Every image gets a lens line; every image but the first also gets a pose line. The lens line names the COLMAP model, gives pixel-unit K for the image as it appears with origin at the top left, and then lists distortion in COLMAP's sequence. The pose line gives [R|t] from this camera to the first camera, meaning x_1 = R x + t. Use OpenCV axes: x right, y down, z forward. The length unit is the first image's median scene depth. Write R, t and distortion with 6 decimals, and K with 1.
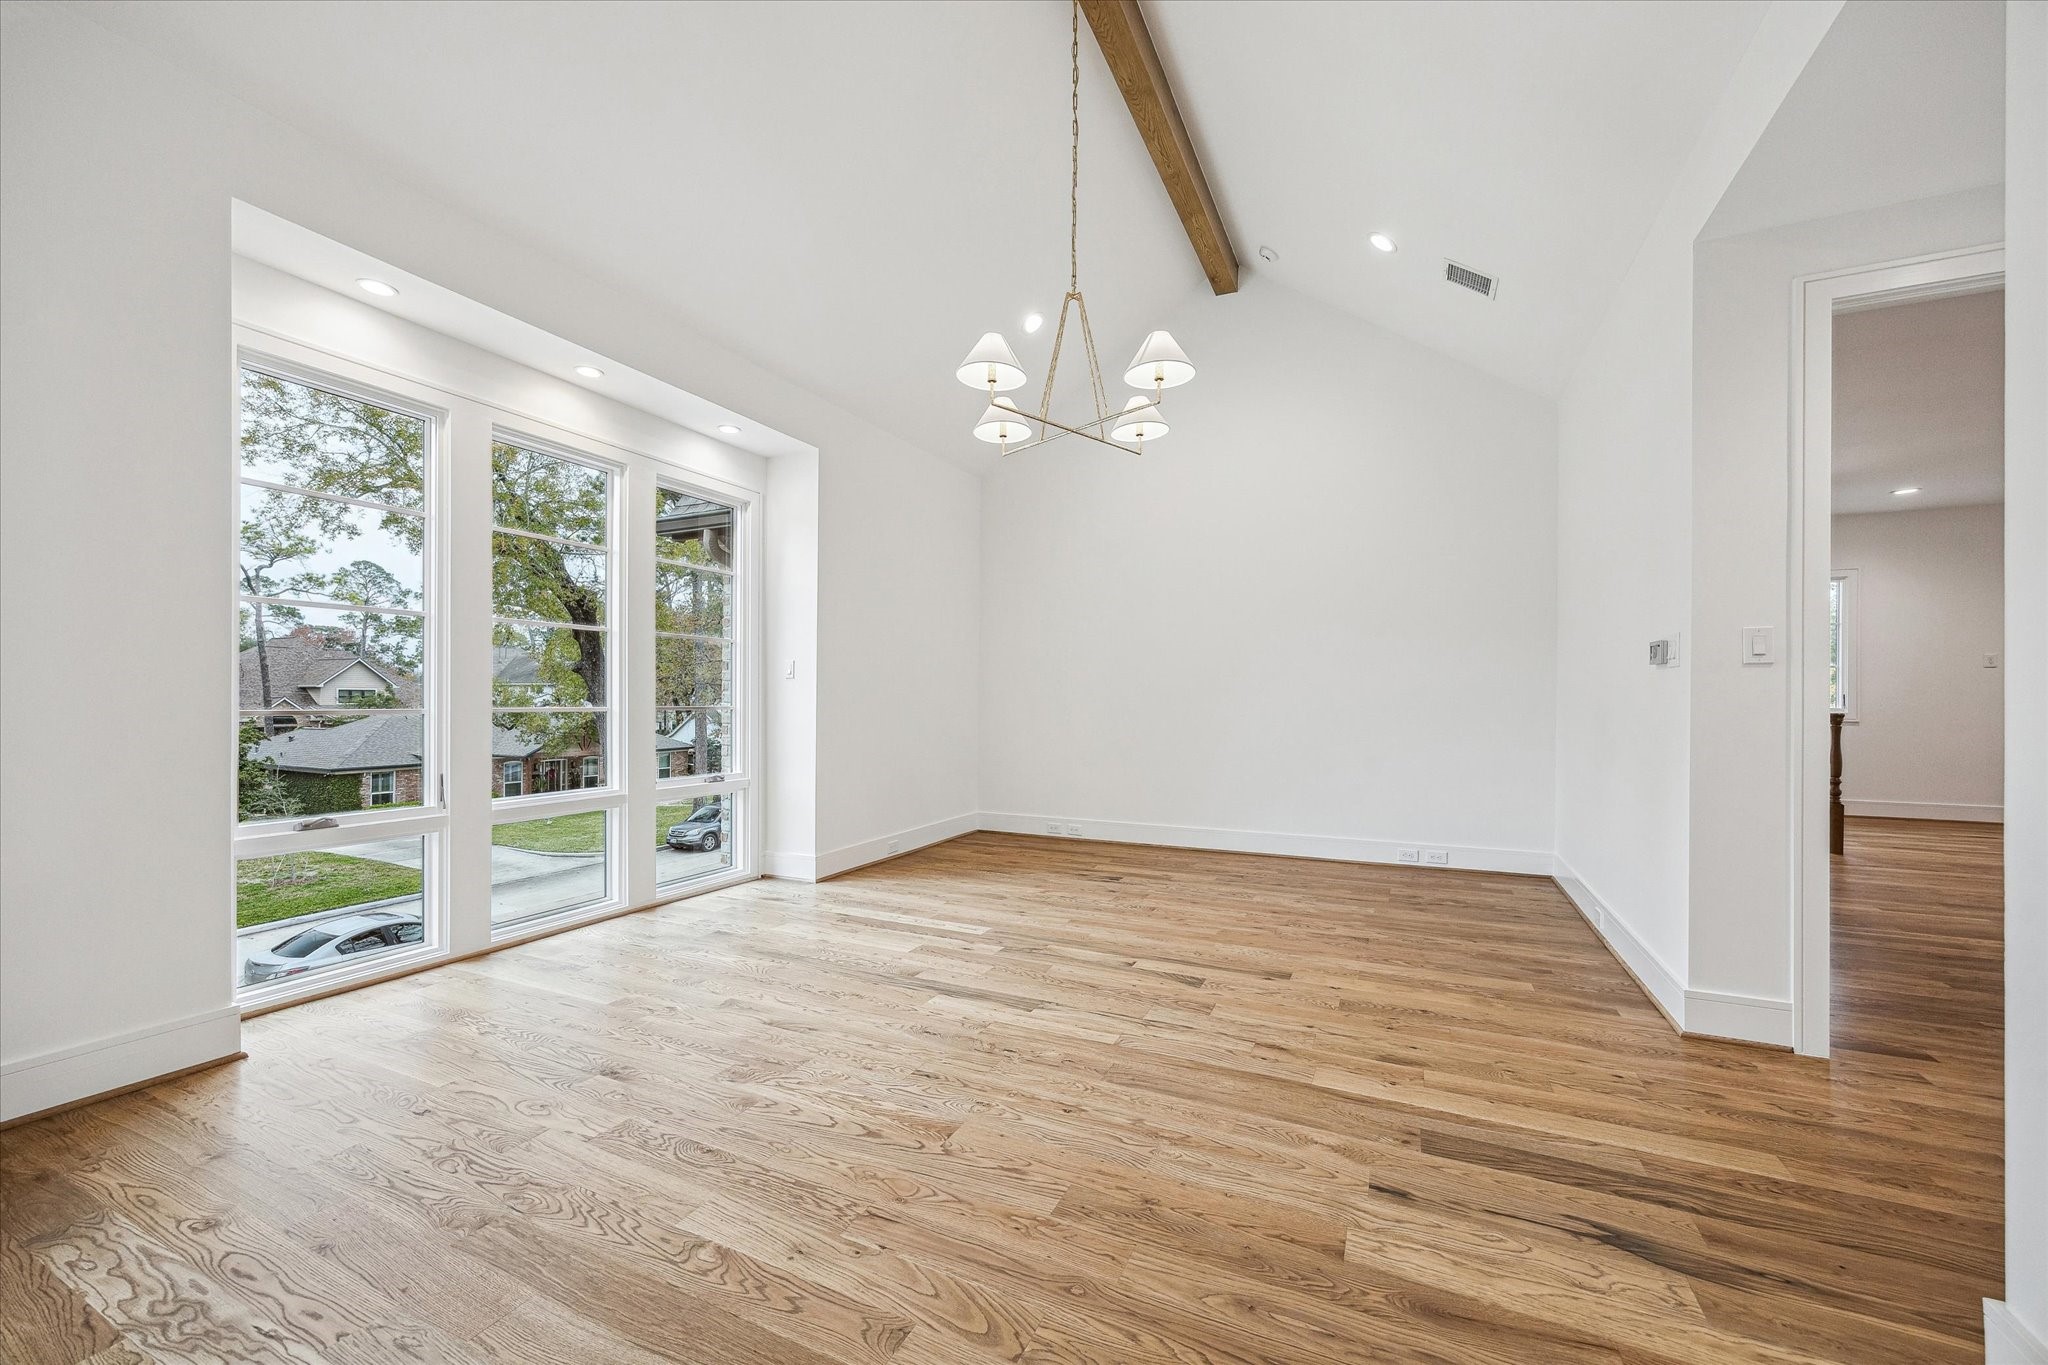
lens RADIAL K [[792.6, 0, 1029.8], [0, 792.6, 695.3], [0, 0, 1]] dist [-0.001270, 0.000121]
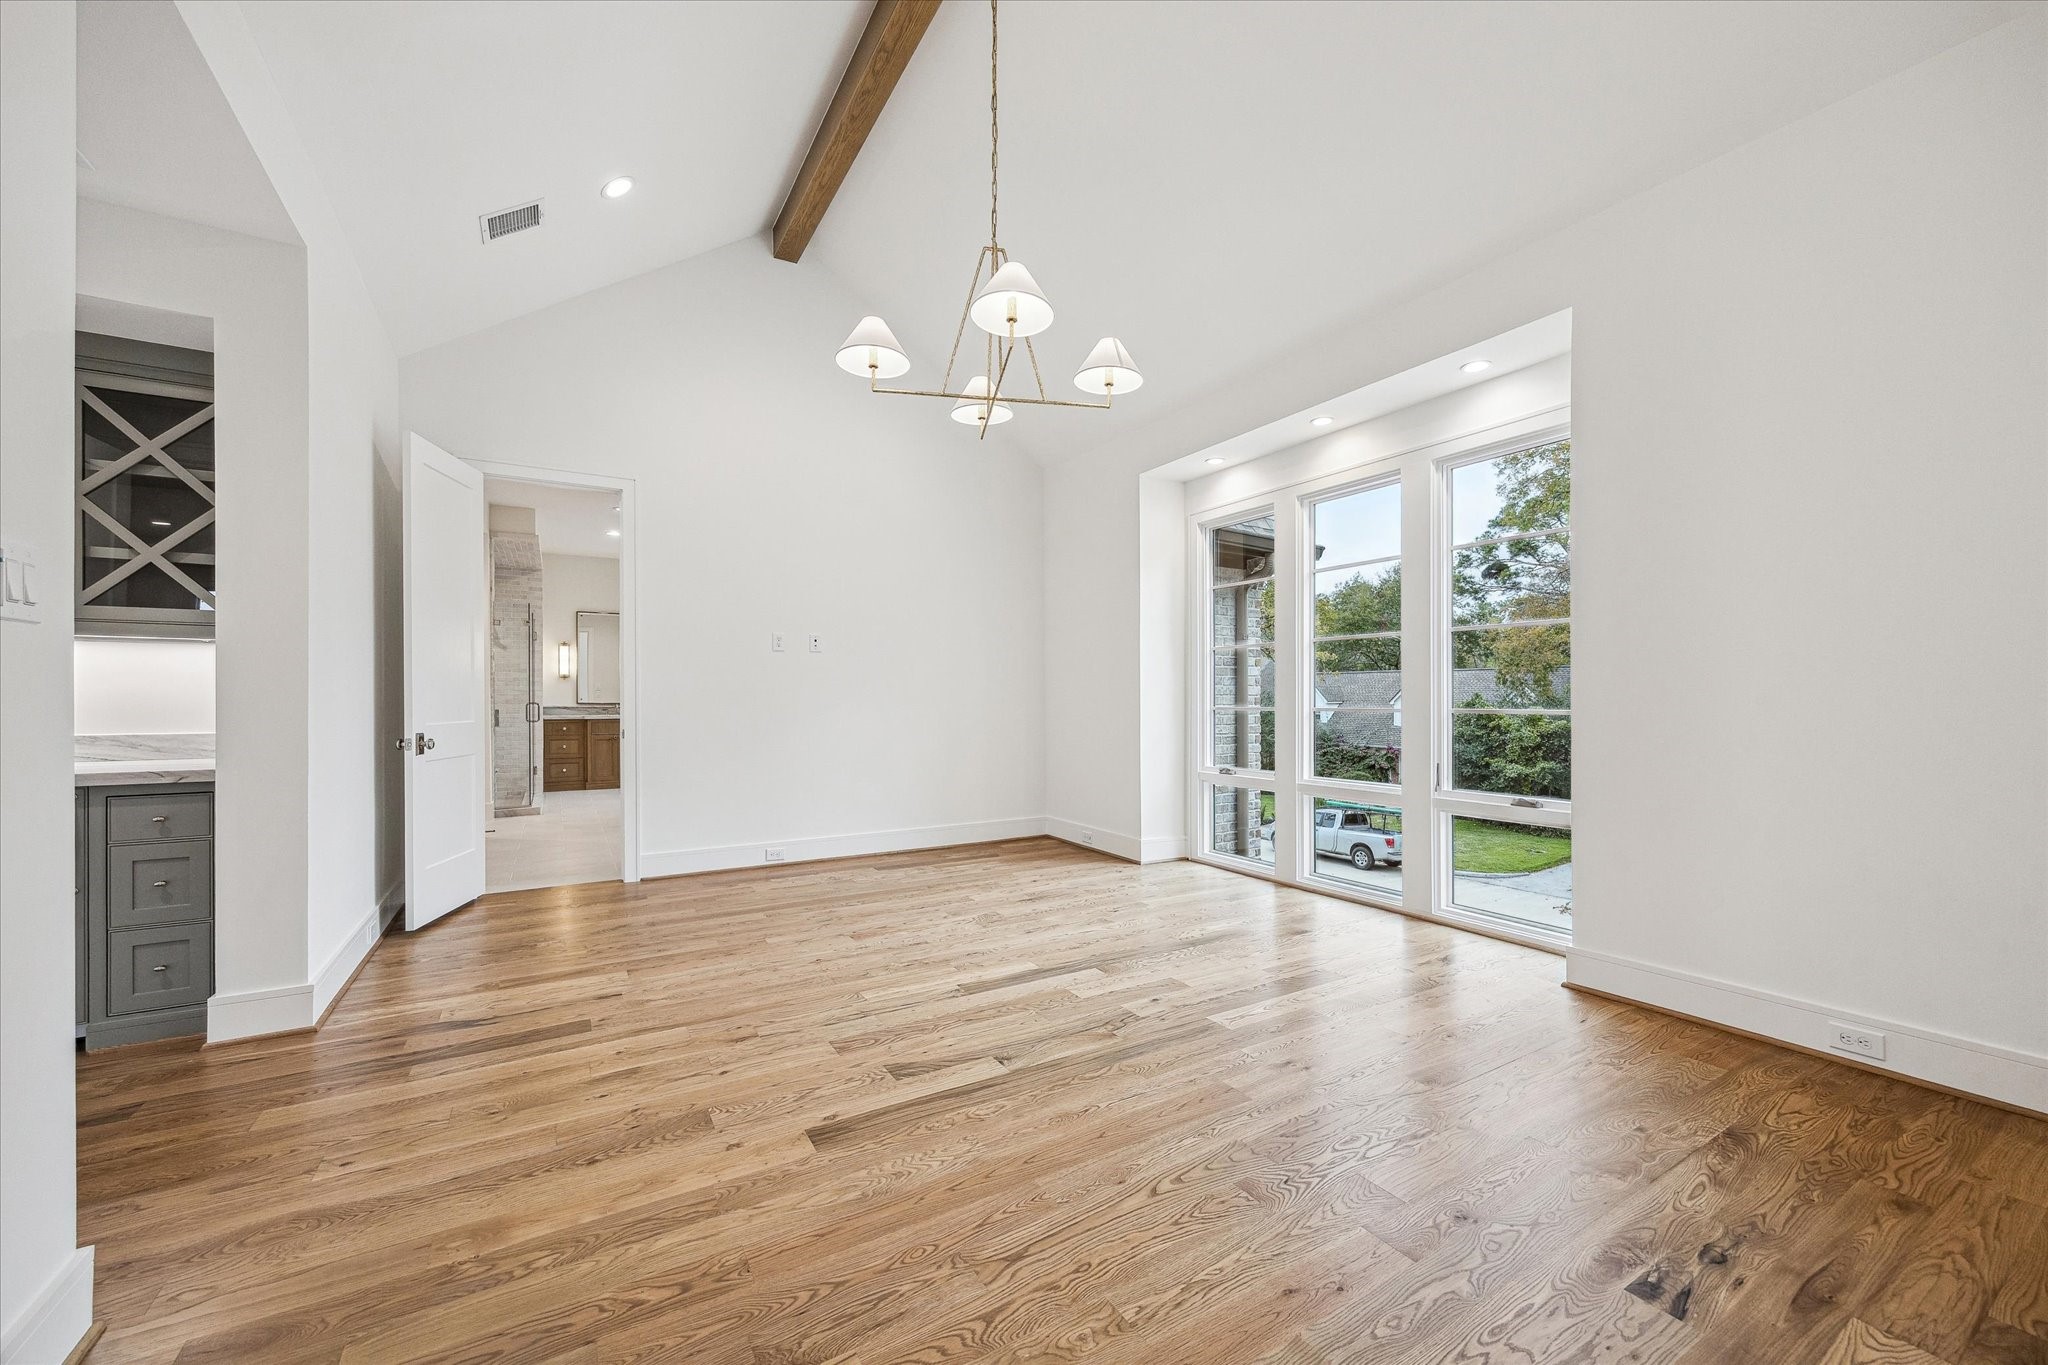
lens RADIAL K [[792.6, 0, 1037.6], [0, 792.6, 696.3], [0, 0, 1]] dist [-0.001270, 0.000121]
pose [[-0.552072, -0.004719, -0.833783, 0.843946], [0.004323, 0.999954, -0.008522, 0.008093], [0.833785, -0.008310, -0.552027, 1.673878]]
